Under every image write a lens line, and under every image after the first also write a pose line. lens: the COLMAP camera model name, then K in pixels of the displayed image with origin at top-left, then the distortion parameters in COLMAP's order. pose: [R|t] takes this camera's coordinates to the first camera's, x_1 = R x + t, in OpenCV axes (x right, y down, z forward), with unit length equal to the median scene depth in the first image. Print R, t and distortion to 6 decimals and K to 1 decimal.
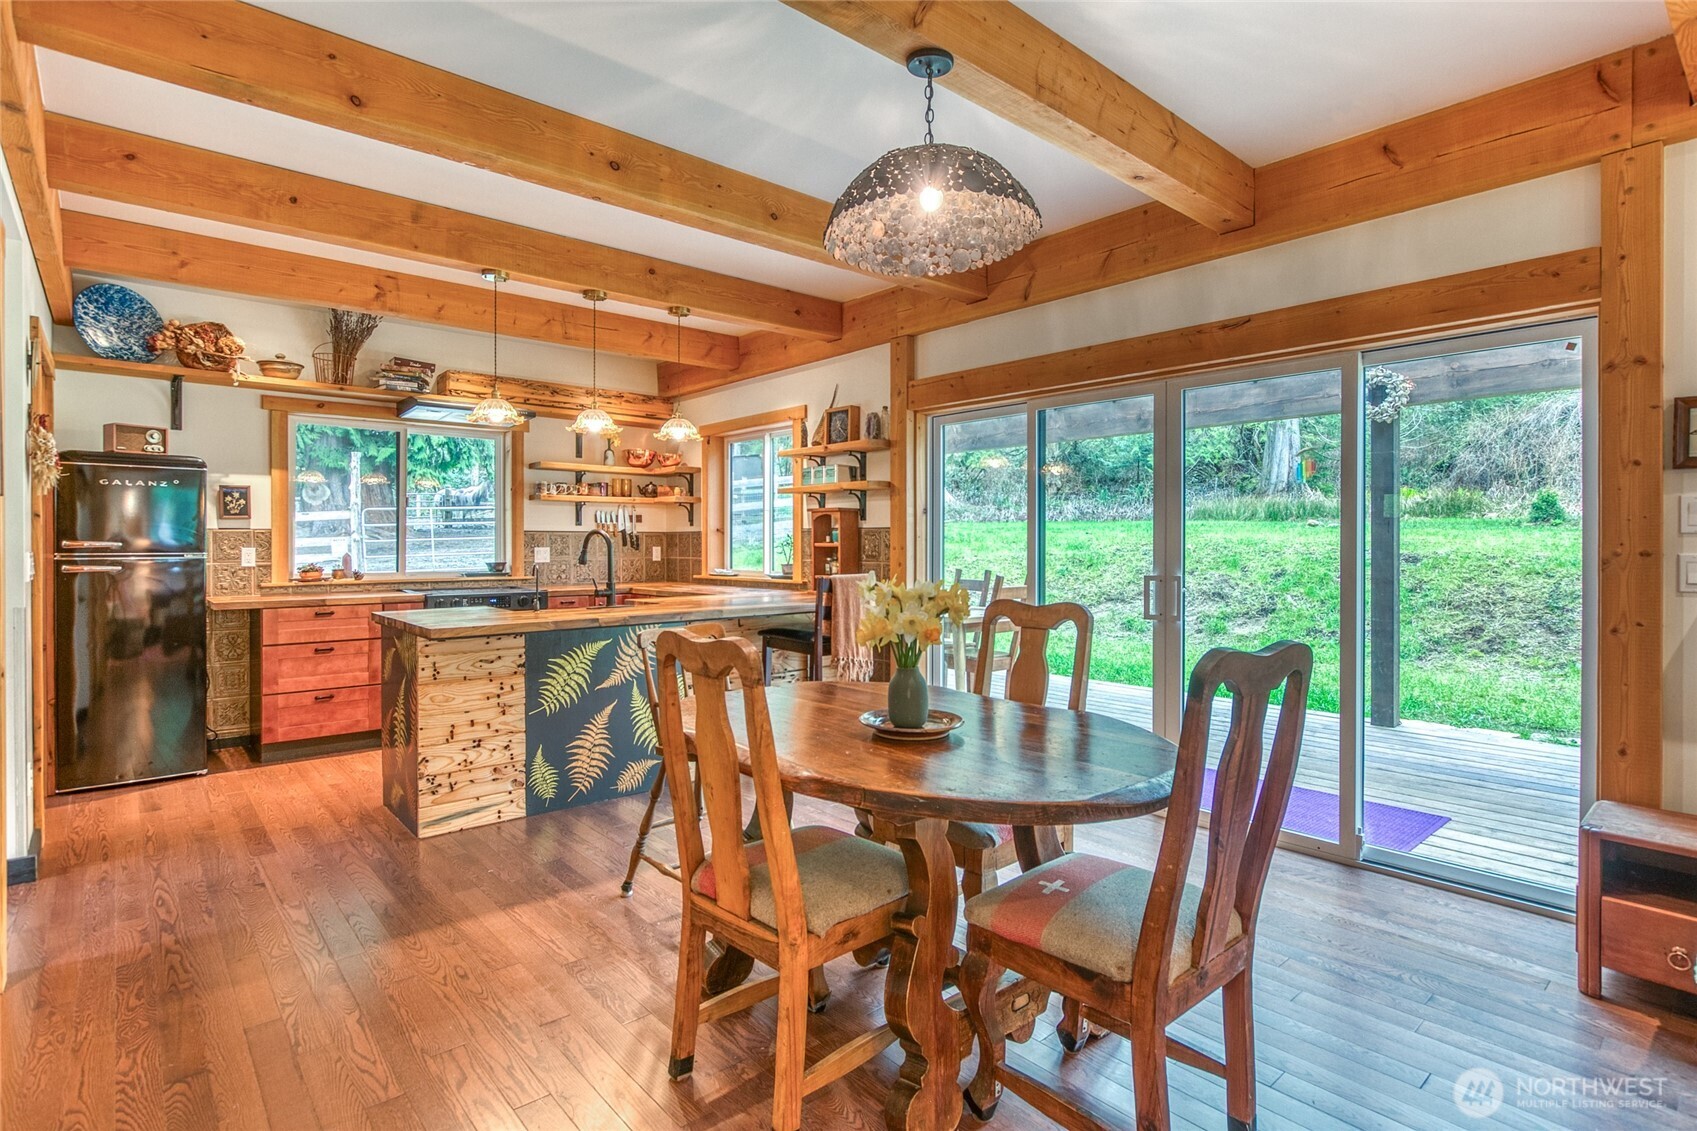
lens RADIAL K [[800.1, 0, 845.0], [0, 800.1, 548.1], [0, 0, 1]] dist [-0.006204, 0.002711]
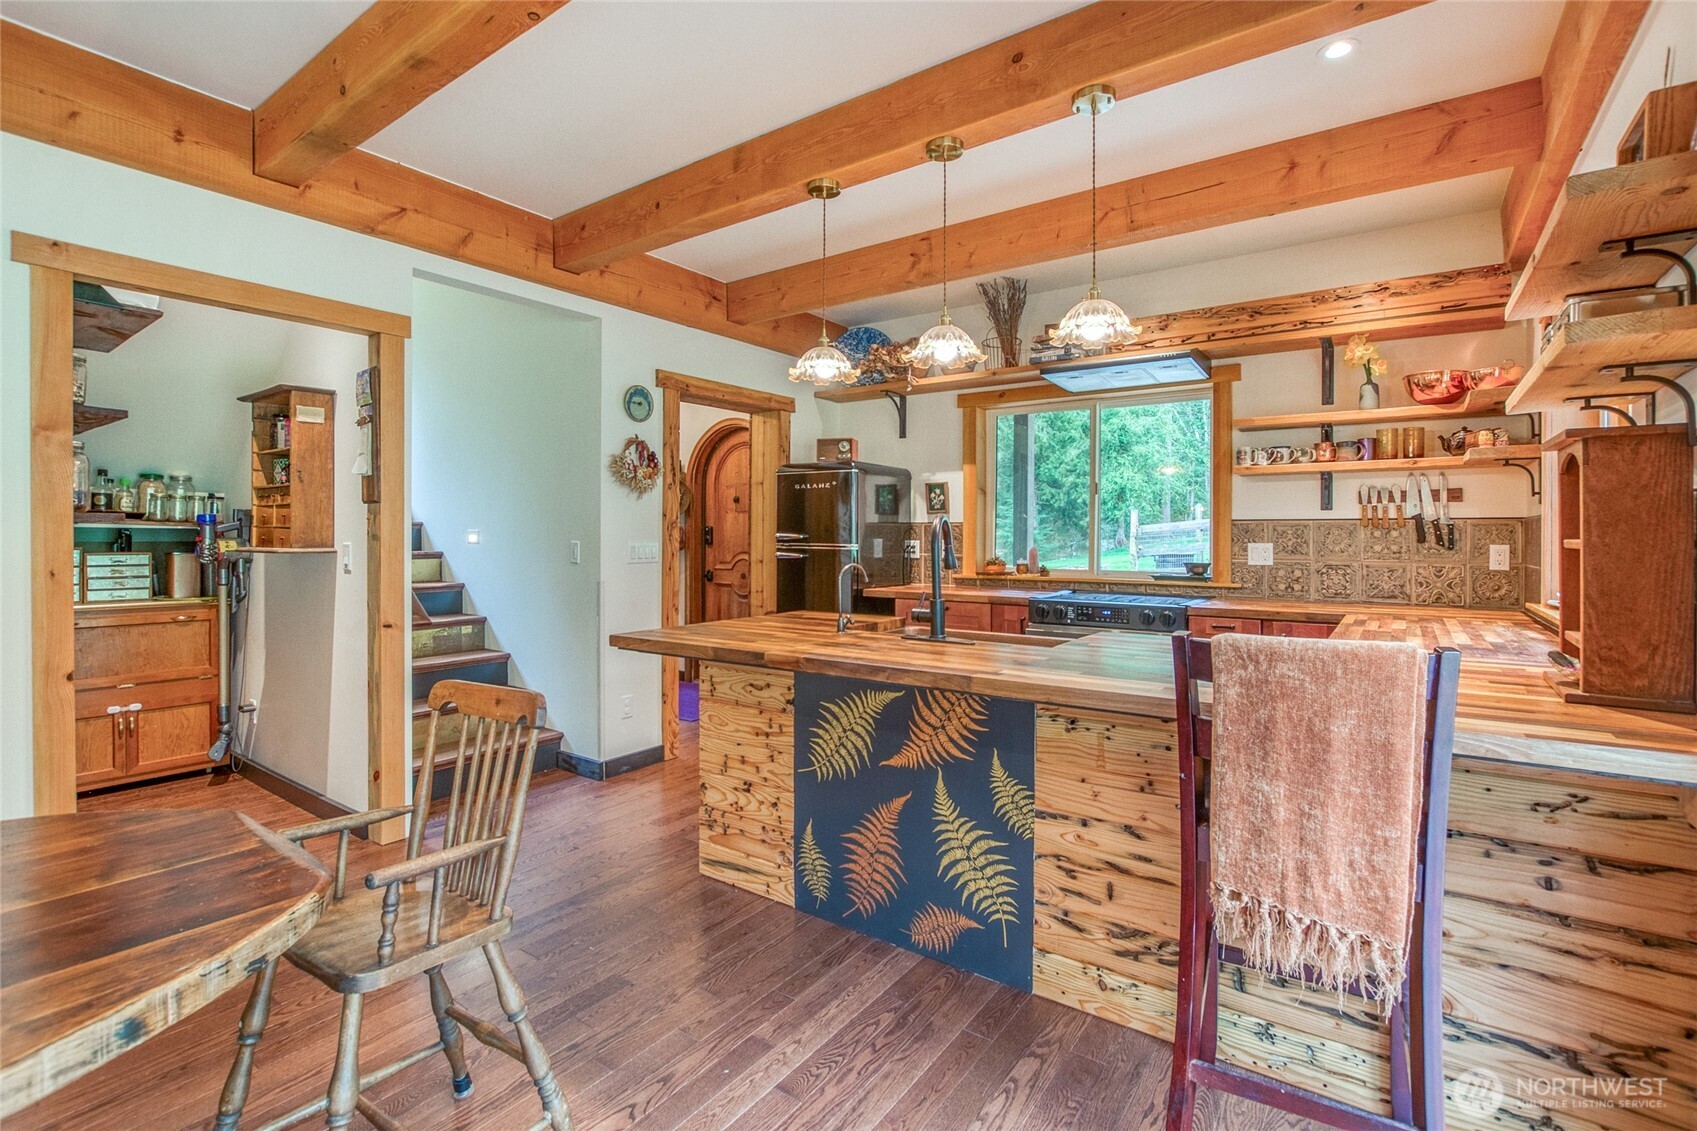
lens RADIAL K [[757.9, 0, 891.2], [0, 757.9, 537.8], [0, 0, 1]] dist [-0.021330, 0.004553]
pose [[0.254455, 0.004155, -0.967076, 0.222389], [-0.009079, 0.999957, 0.001908, -0.005012], [0.967042, 0.008295, 0.254481, 0.688671]]
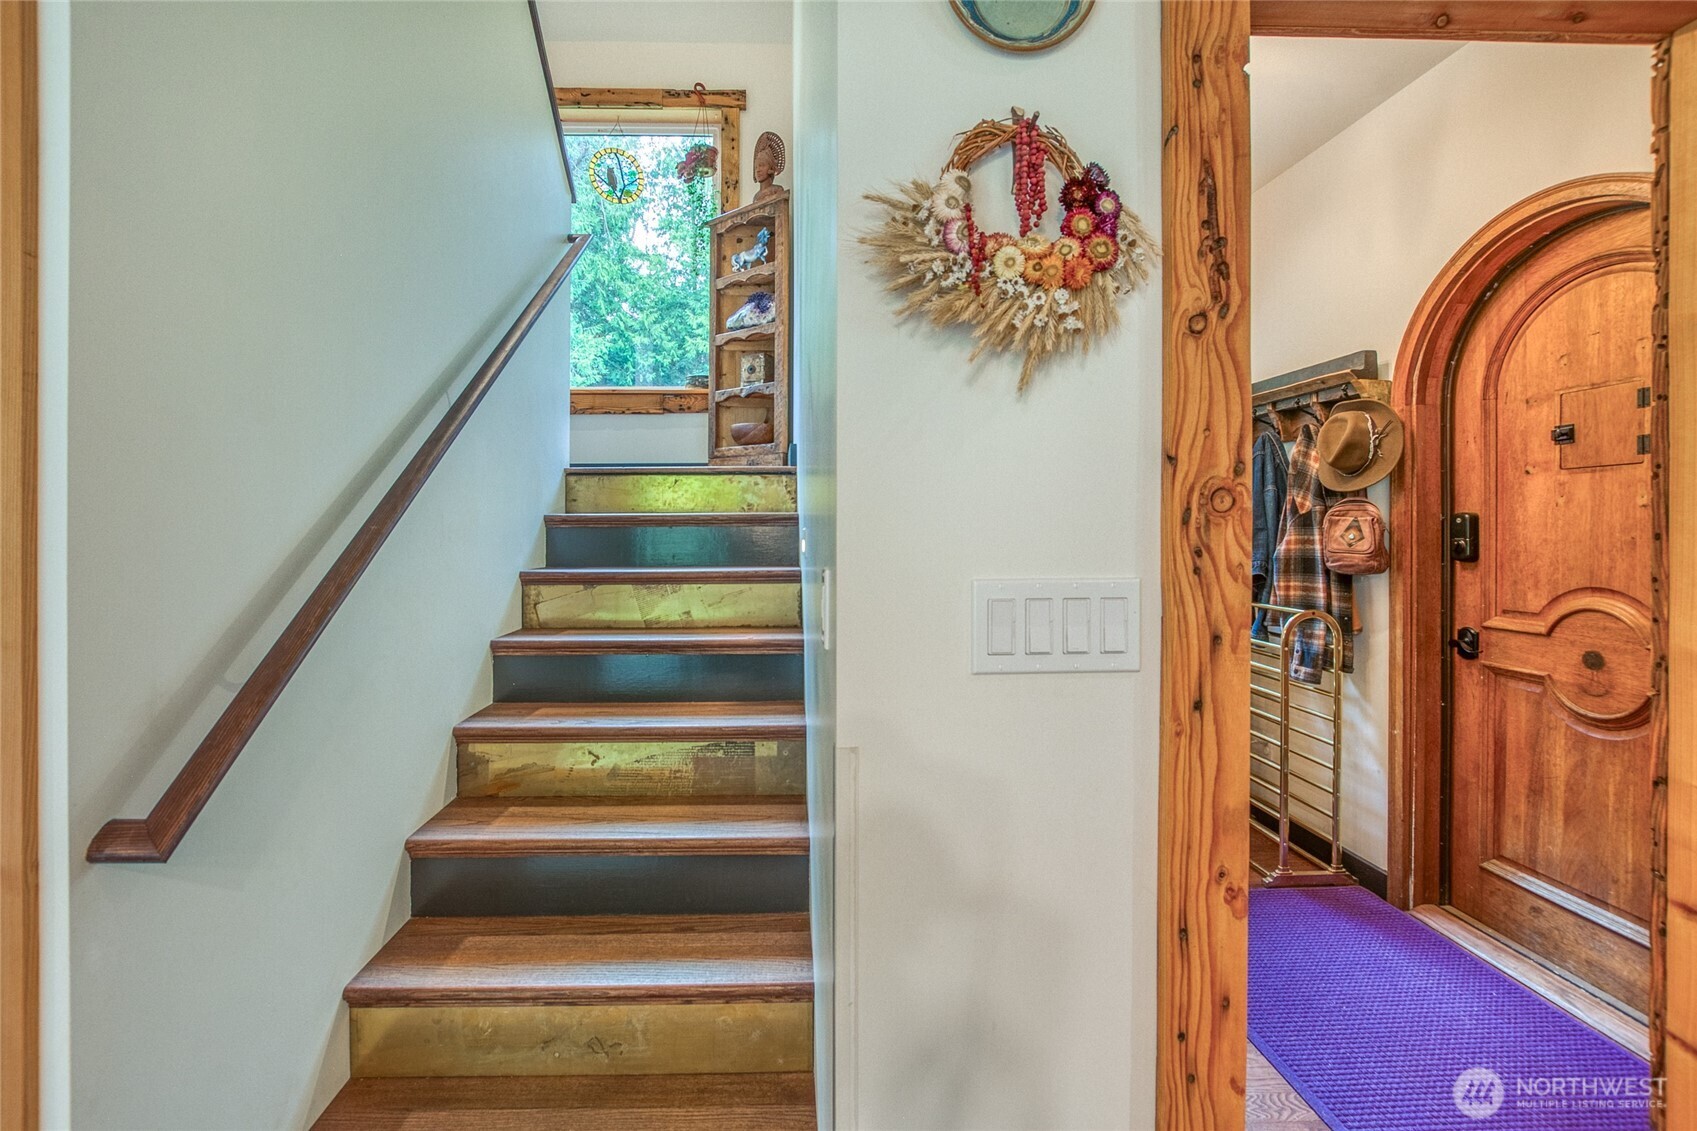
lens RADIAL K [[757.9, 0, 832.1], [0, 757.9, 525.6], [0, 0, 1]] dist [-0.021330, 0.004553]
pose [[-0.643597, -0.003341, -0.765357, -0.456499], [-0.005876, 0.999983, 0.000576, -0.009373], [0.765342, 0.004868, -0.643605, 0.713872]]
